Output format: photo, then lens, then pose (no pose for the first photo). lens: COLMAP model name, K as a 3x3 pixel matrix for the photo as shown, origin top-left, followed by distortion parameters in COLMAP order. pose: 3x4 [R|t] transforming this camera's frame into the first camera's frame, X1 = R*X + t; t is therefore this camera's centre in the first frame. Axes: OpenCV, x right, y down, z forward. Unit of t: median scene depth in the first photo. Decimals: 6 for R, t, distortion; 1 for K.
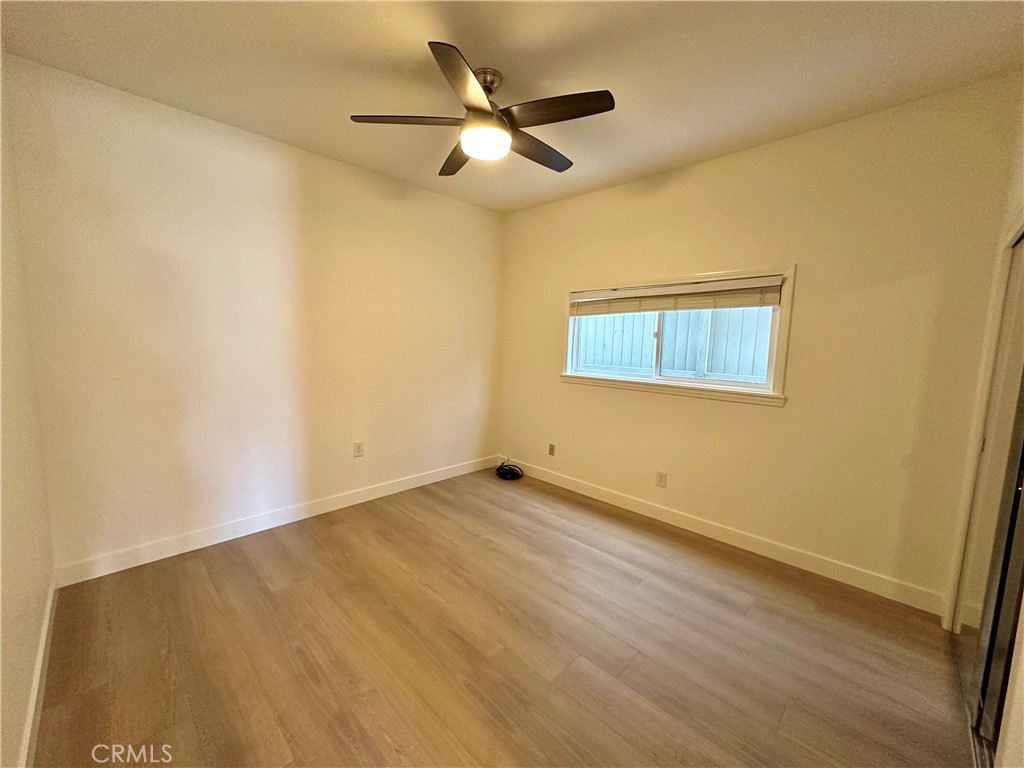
lens RADIAL K [[409.9, 0, 518.5], [0, 409.9, 384.6], [0, 0, 1]] dist [-0.000939, -0.000228]
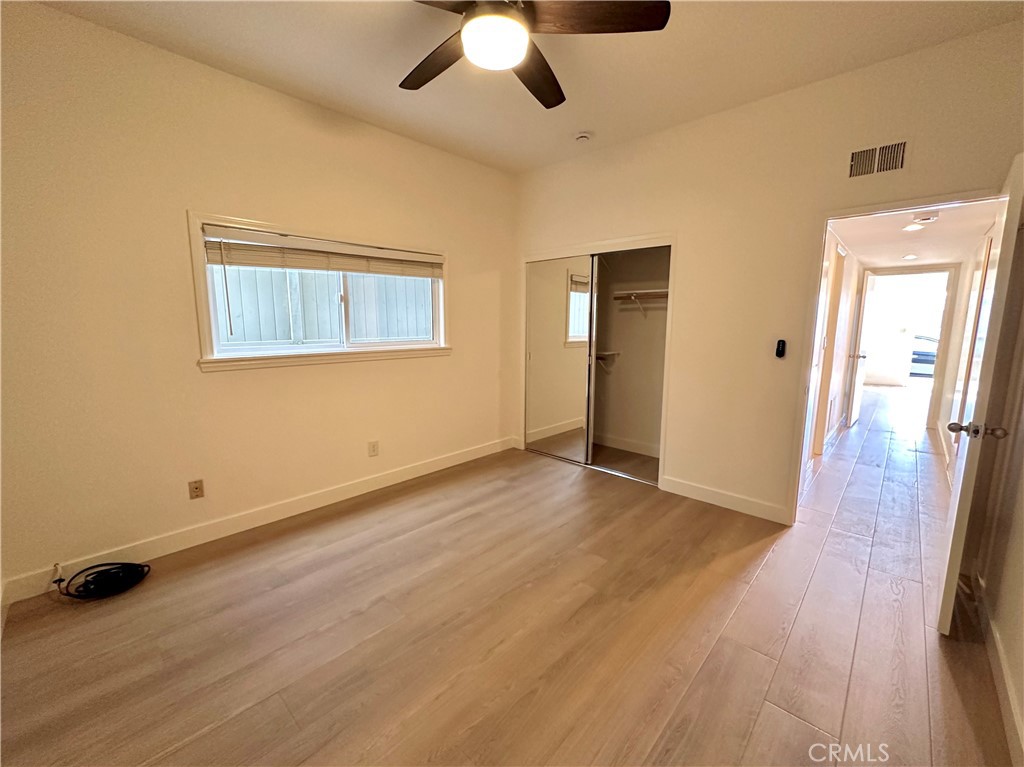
lens RADIAL K [[409.9, 0, 518.5], [0, 409.9, 384.1], [0, 0, 1]] dist [-0.000939, -0.000228]
pose [[-0.014152, -0.180203, 0.983528, -0.633857], [0.103165, 0.978113, 0.180696, -0.064599], [-0.994564, 0.104023, 0.004748, 0.680979]]
